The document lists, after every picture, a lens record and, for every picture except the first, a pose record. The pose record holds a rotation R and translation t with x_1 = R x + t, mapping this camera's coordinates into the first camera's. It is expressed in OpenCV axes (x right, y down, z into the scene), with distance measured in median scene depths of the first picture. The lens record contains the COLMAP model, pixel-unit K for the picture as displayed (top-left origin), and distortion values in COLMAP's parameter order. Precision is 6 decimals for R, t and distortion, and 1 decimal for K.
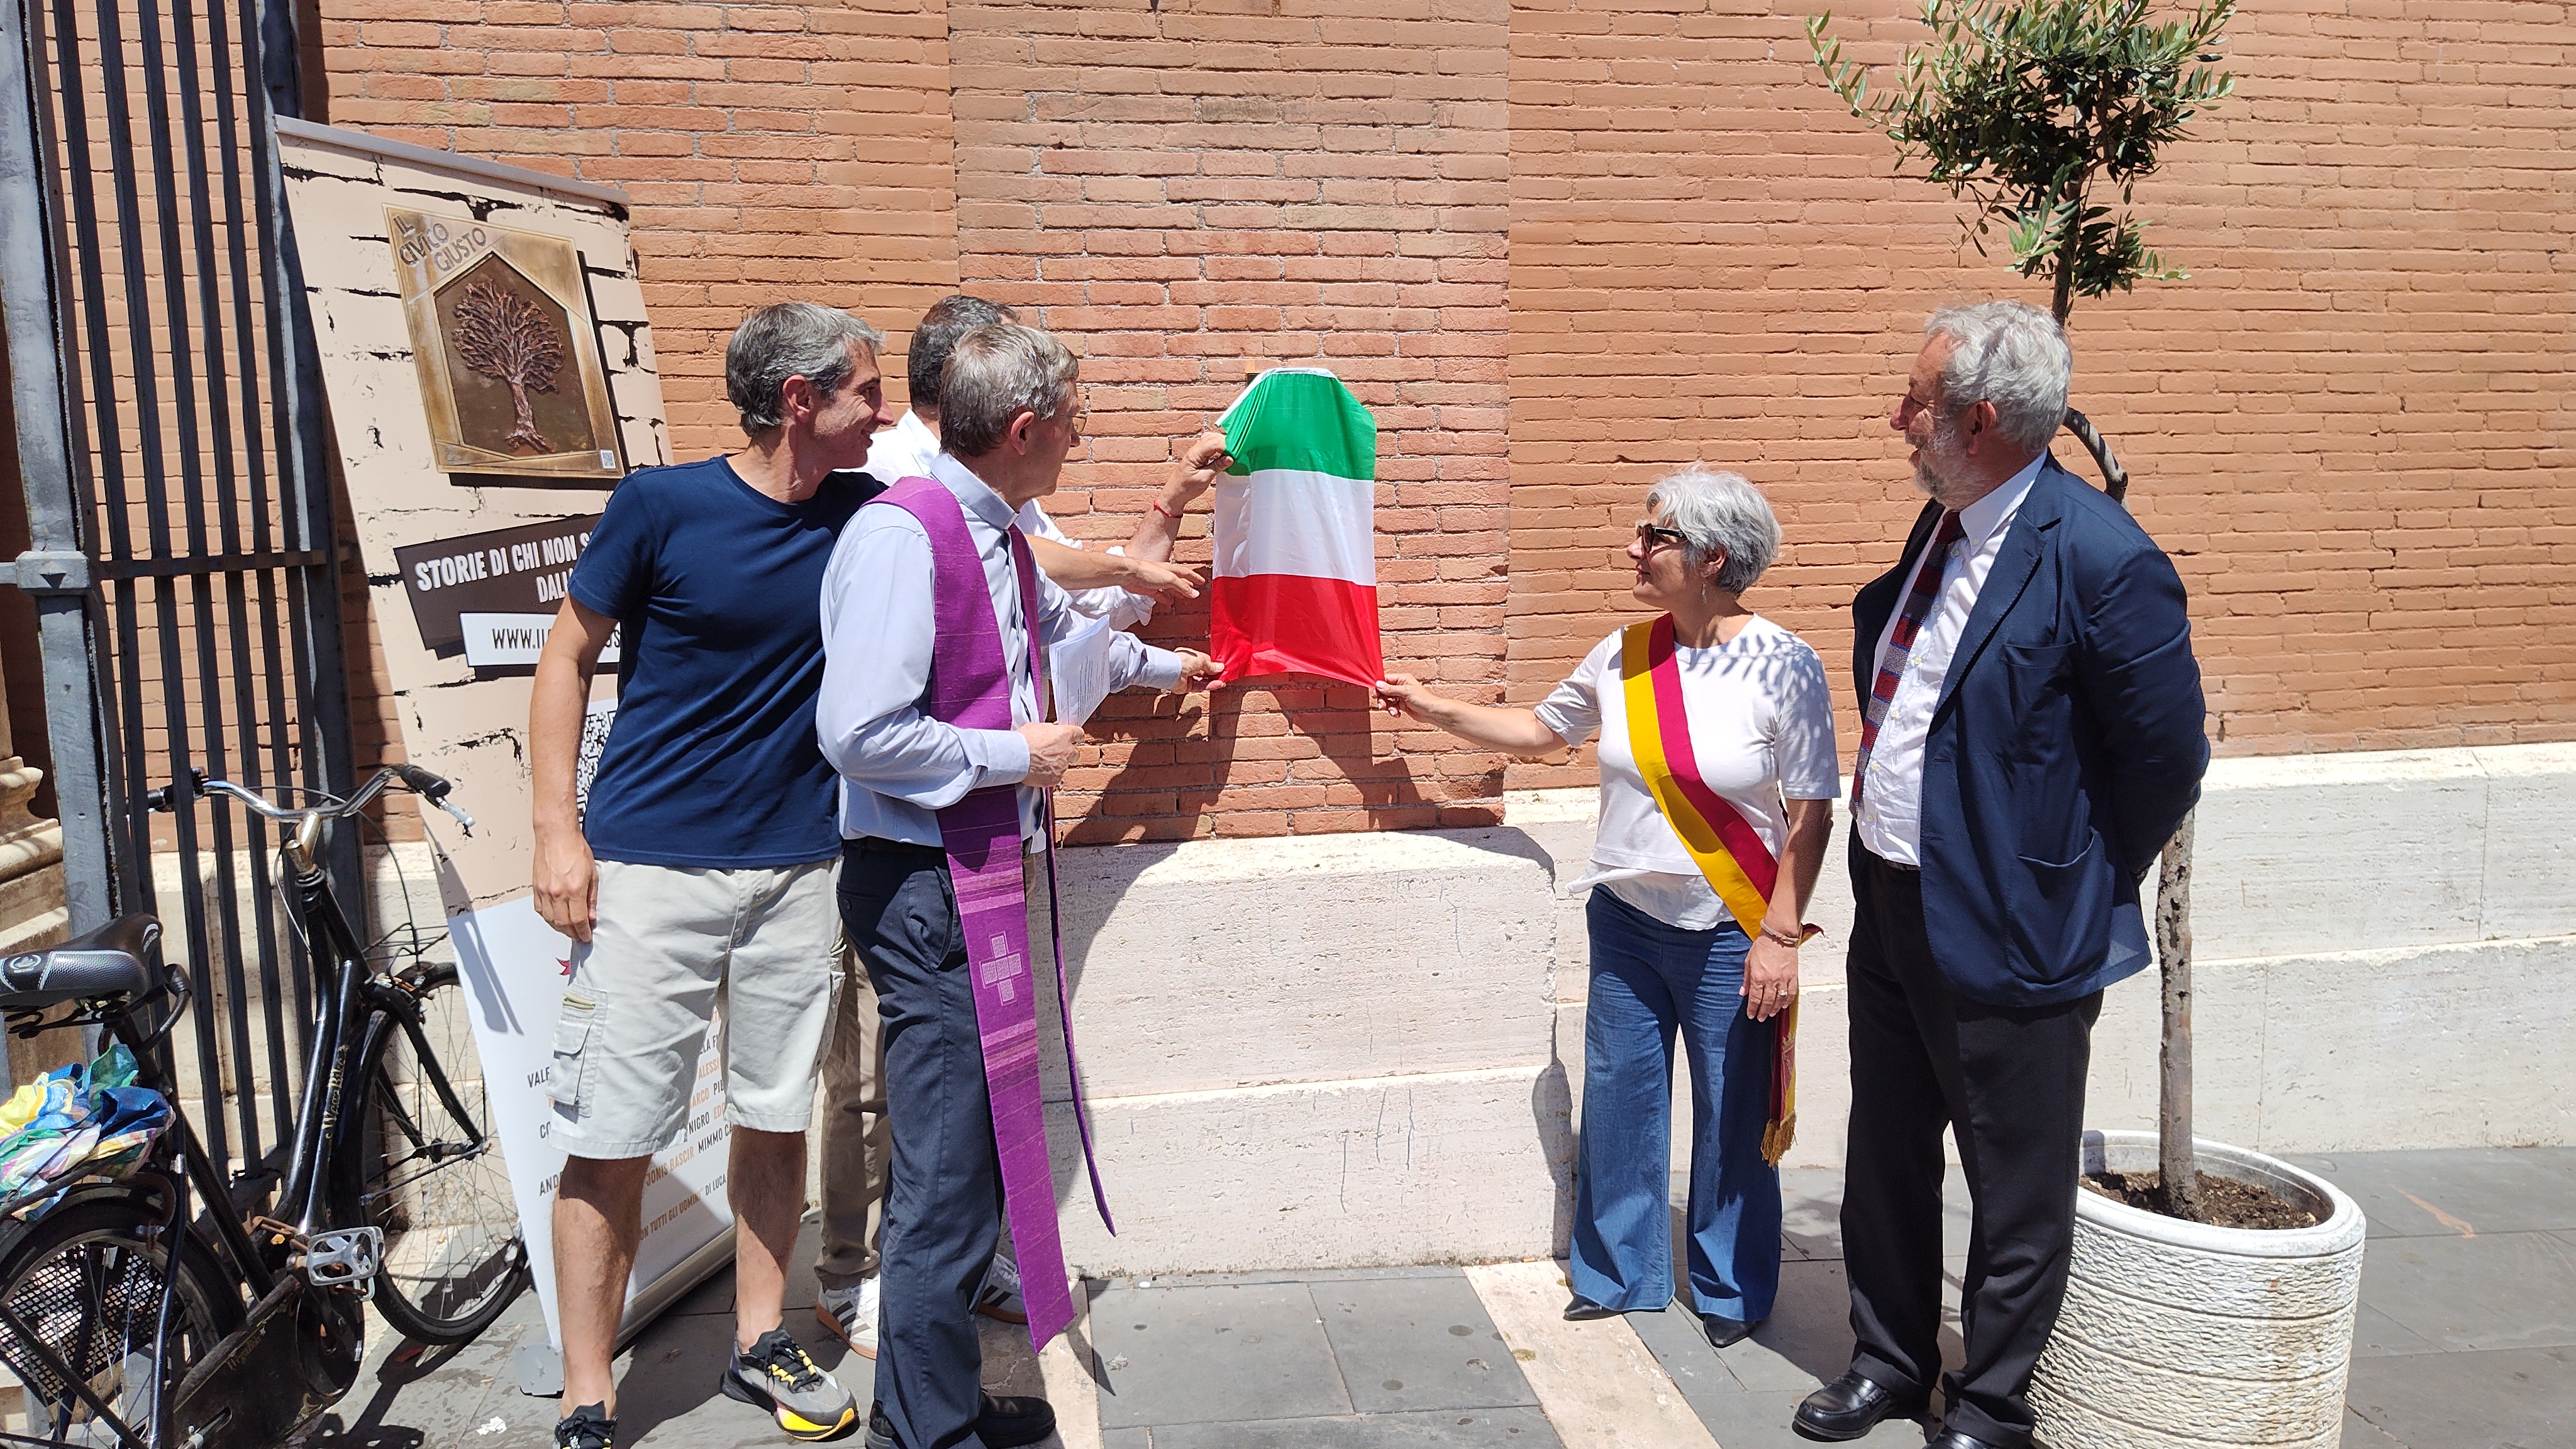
lens RADIAL K [[1764.1, 0, 1329.0], [0, 1764.1, 740.2], [0, 0, 1]] dist [0.046837, -0.056716]
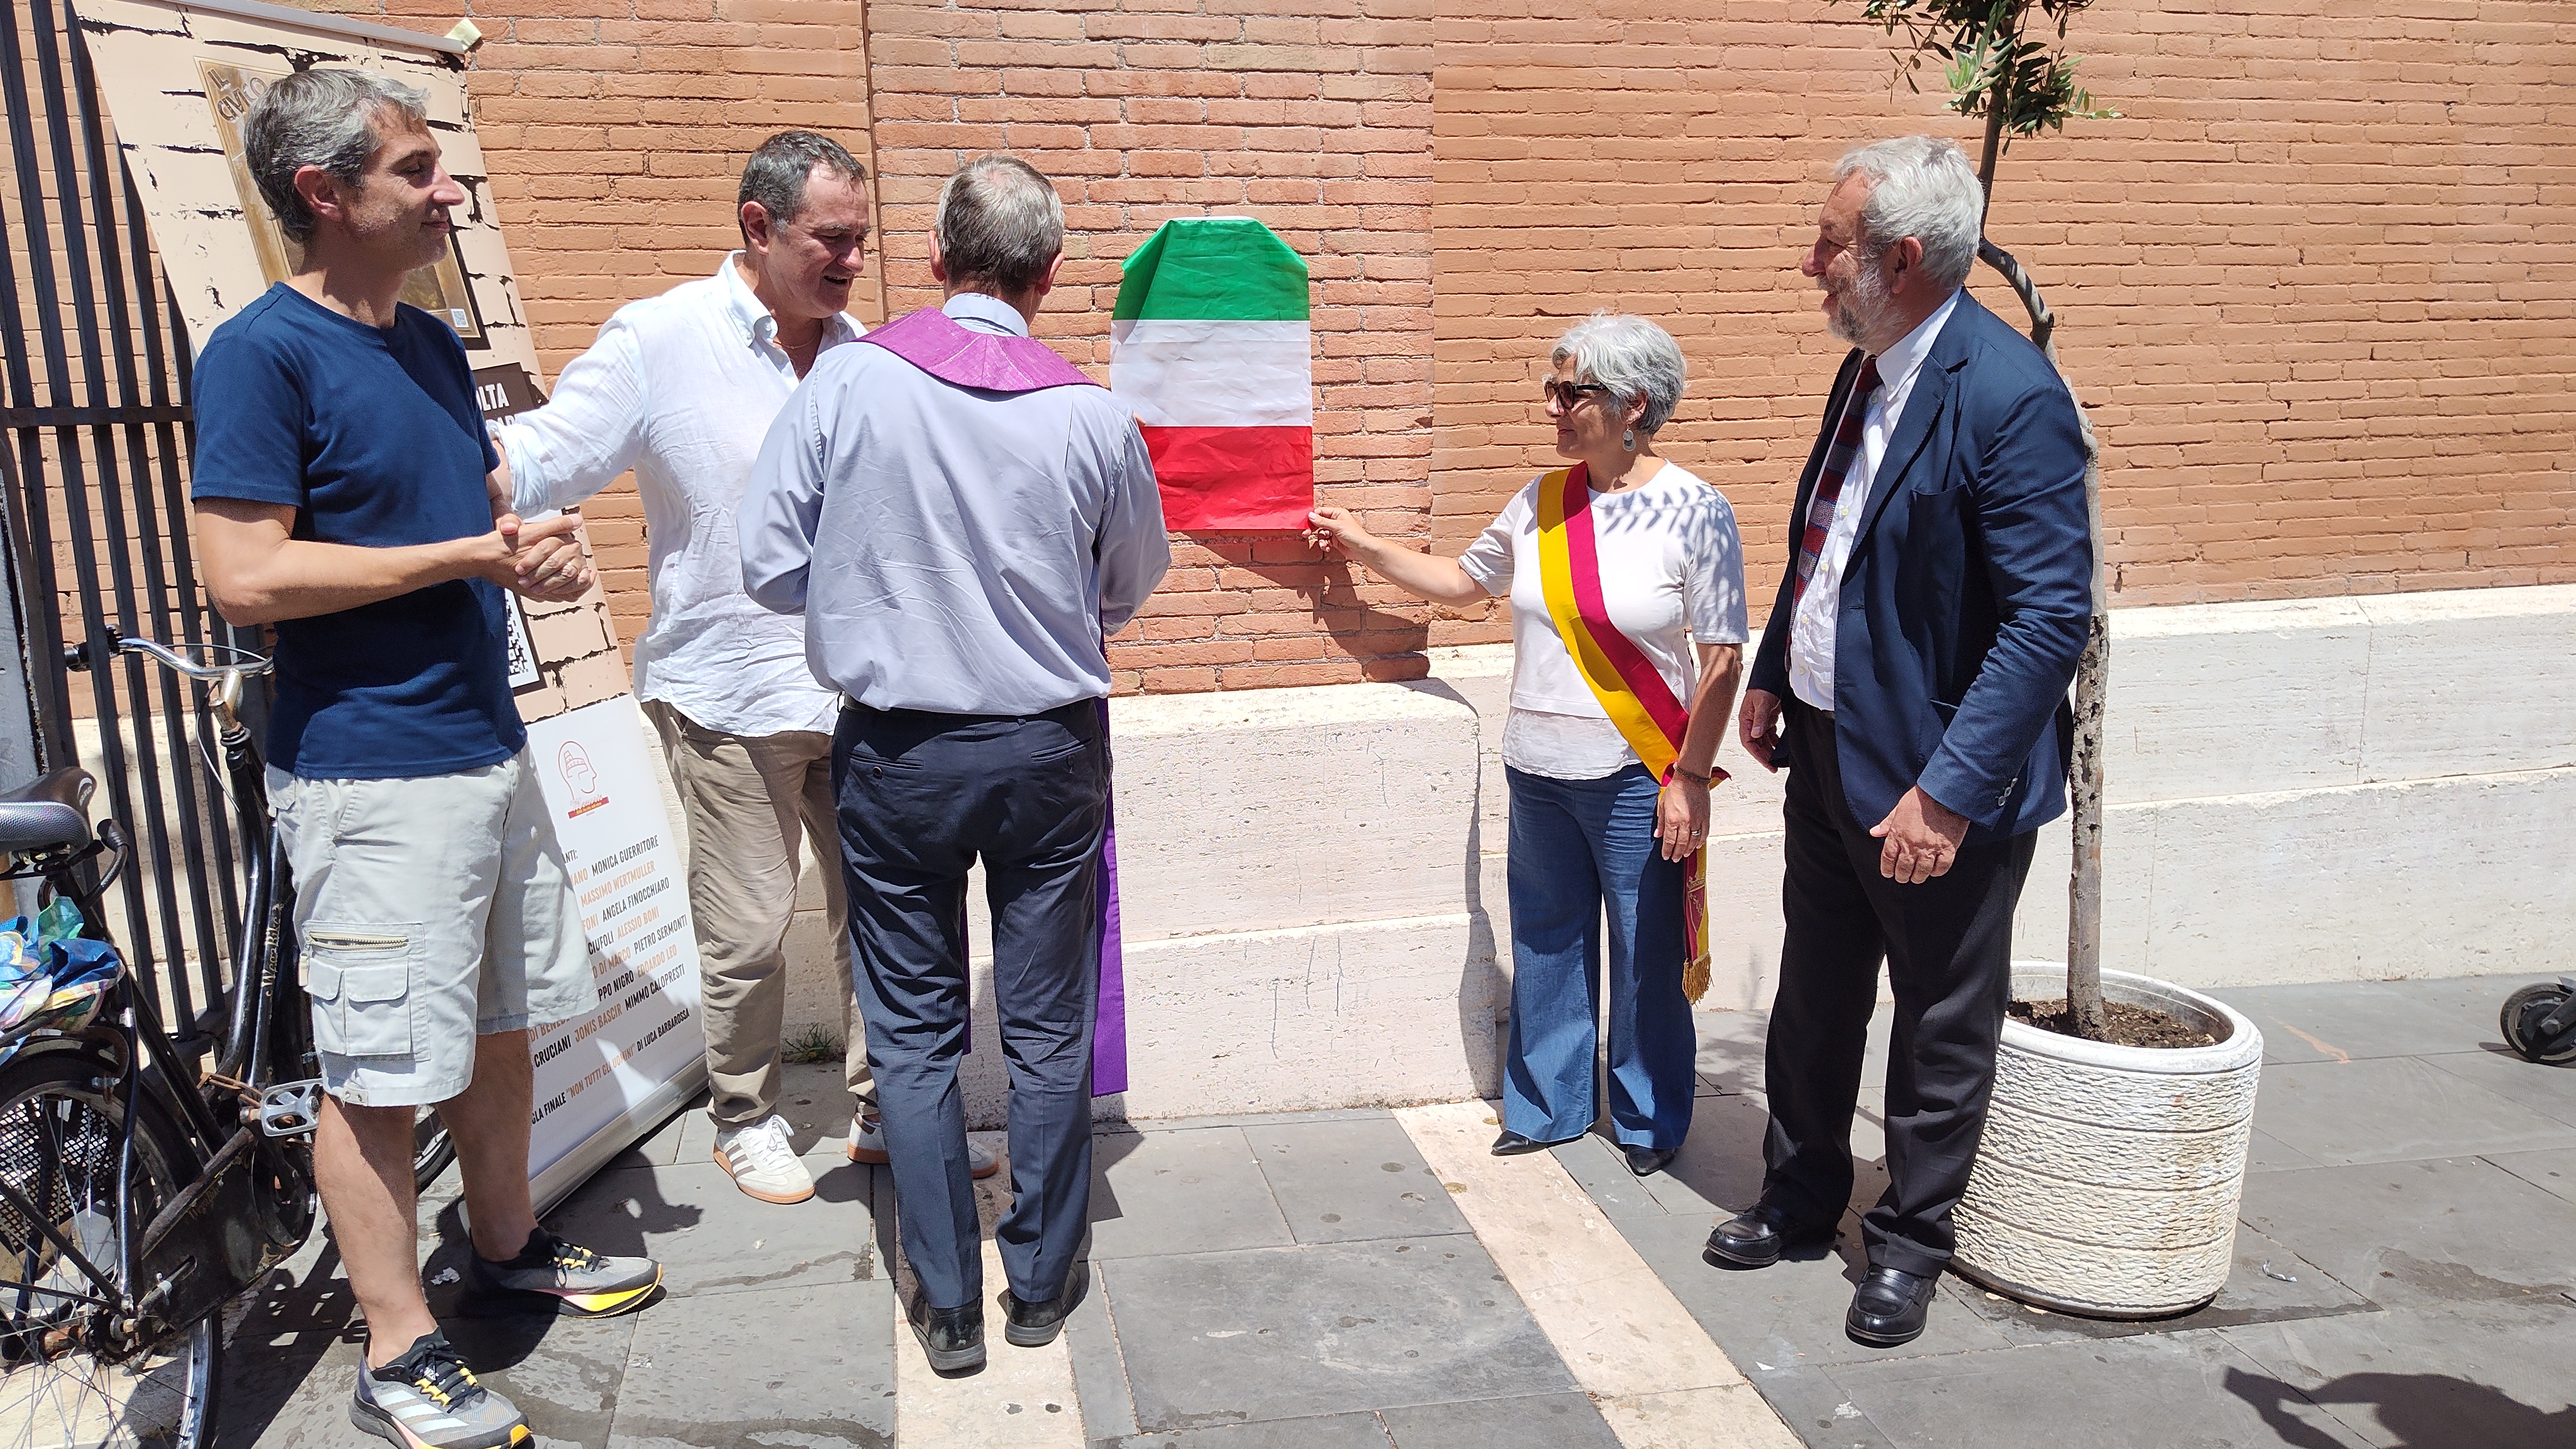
lens RADIAL K [[1761.7, 0, 1282.0], [0, 1761.7, 741.1], [0, 0, 1]] dist [0.055896, -0.068259]
pose [[0.999024, -0.012471, 0.042366, -0.029482], [0.009587, 0.997667, 0.067597, 0.015803], [-0.043110, -0.067125, 0.996813, -0.004730]]
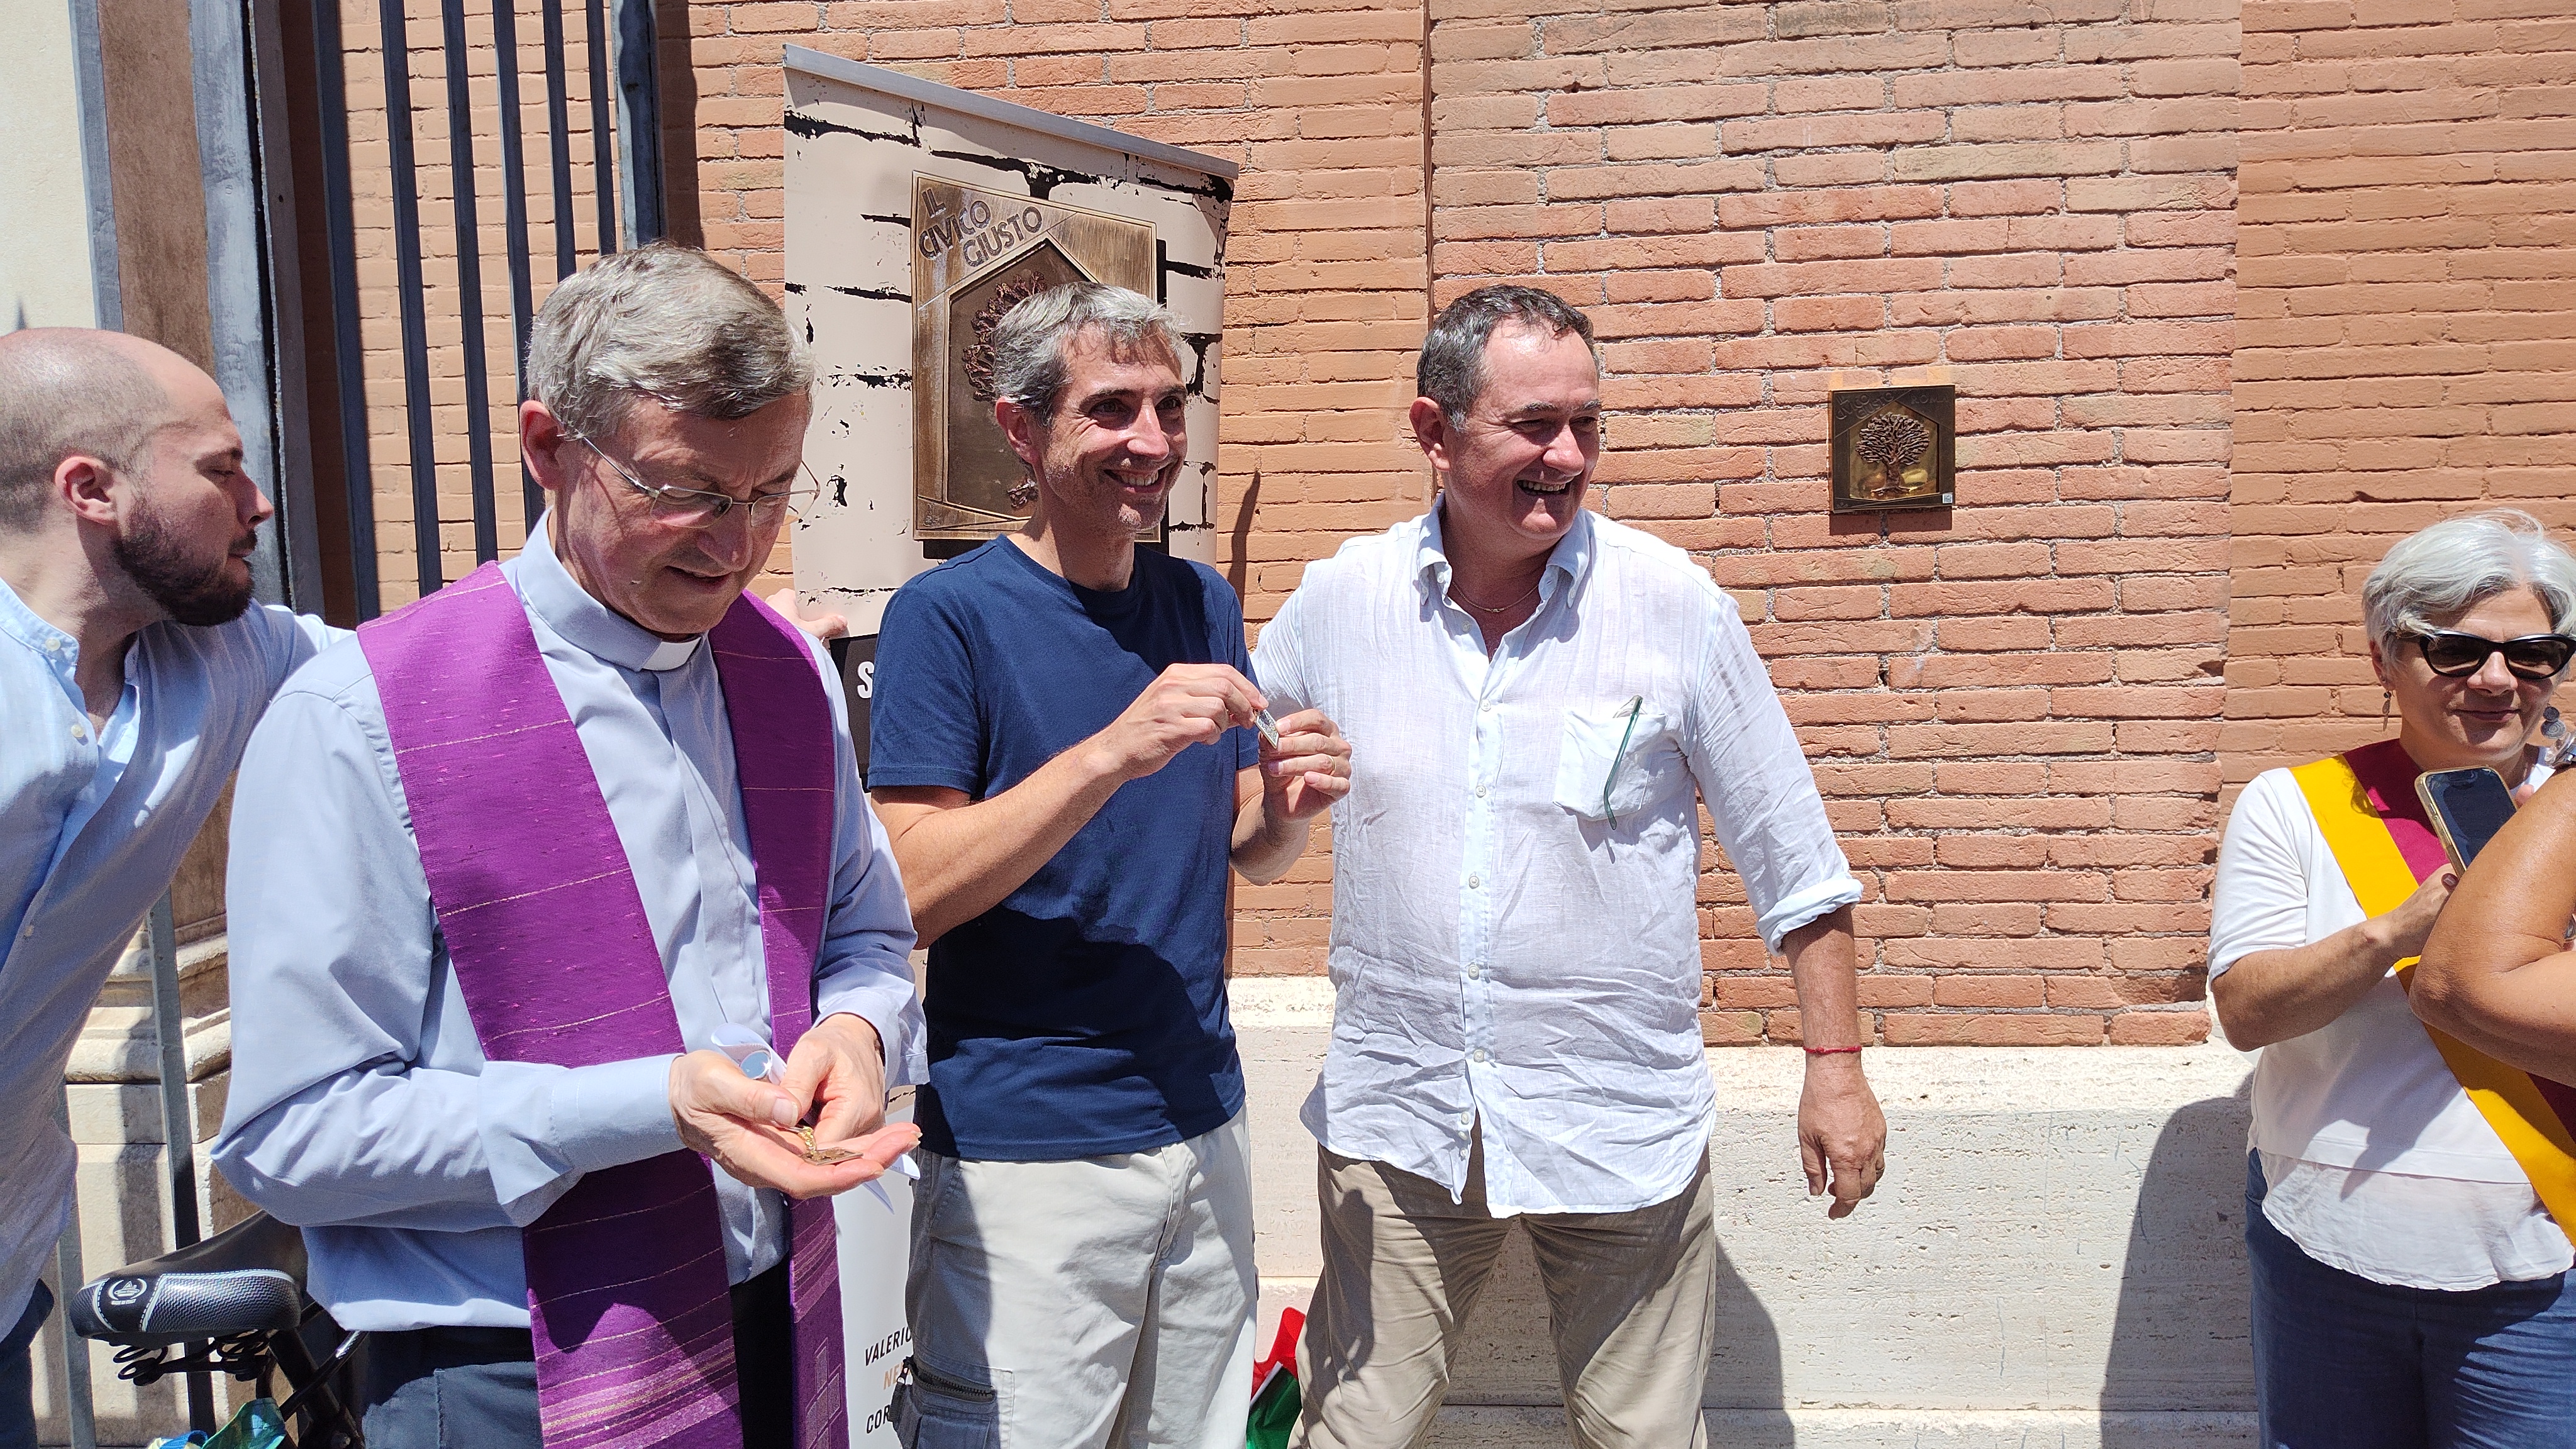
lens RADIAL K [[1745.2, 0, 1295.3], [0, 1745.2, 710.5], [0, 0, 1]] dist [0.060542, -0.079923]
pose [[0.969090, 0.013844, -0.246320, -0.079041], [-0.021243, 0.999399, -0.027408, -0.056392], [0.245793, 0.031793, 0.968801, 0.273672]]
